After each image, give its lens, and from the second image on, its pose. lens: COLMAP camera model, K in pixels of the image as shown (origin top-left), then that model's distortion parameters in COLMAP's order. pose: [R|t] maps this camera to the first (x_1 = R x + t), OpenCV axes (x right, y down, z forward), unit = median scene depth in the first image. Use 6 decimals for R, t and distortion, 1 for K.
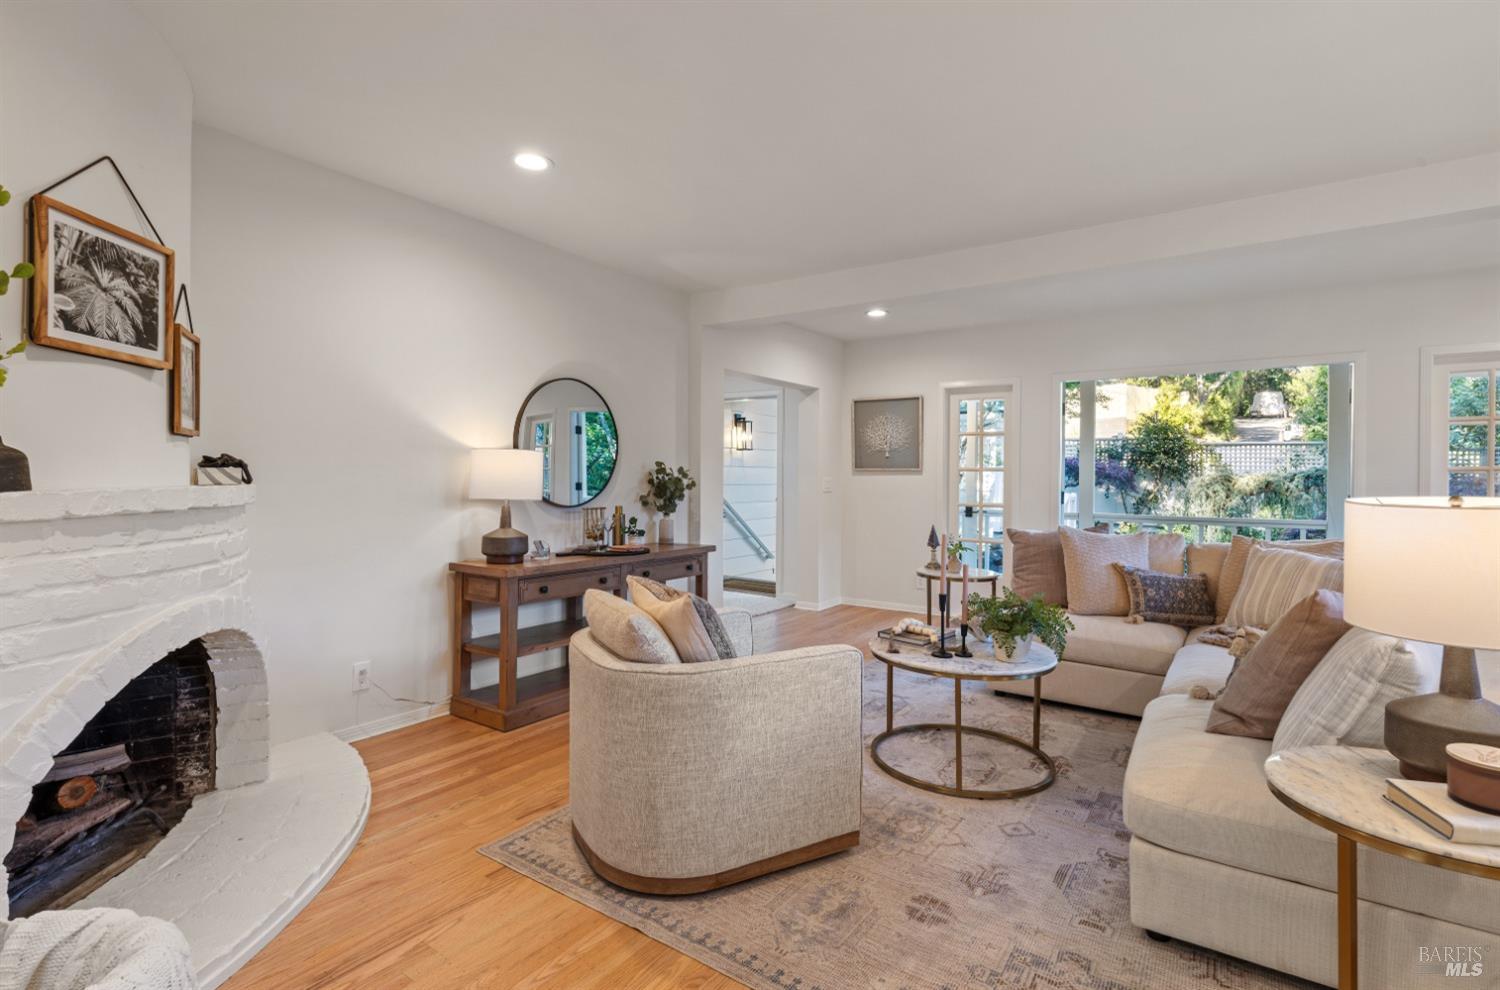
lens RADIAL K [[724.9, 0, 750.0], [0, 724.9, 495.0], [0, 0, 1]] dist [0.000308, 0.000026]
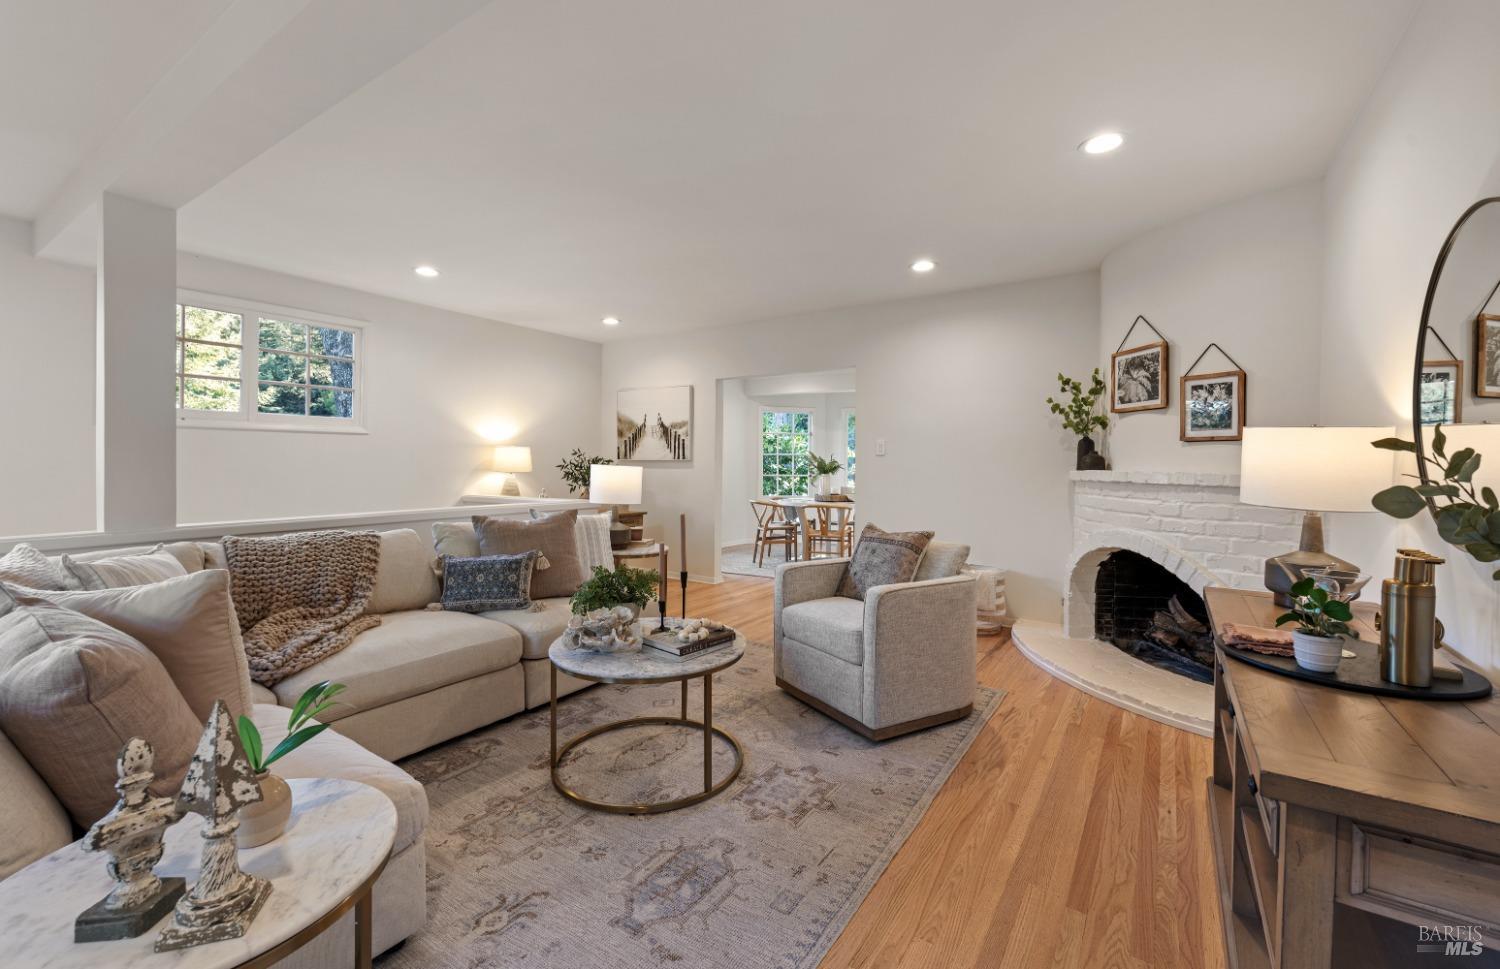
lens RADIAL K [[638.2, 0, 750.0], [0, 638.2, 484.5], [0, 0, 1]] dist [0.000230, 0.000006]
pose [[-0.999796, -0.015949, -0.012414, 0.197890], [-0.016734, 0.997686, 0.065902, -0.052974], [0.011334, 0.066097, -0.997749, 2.022517]]
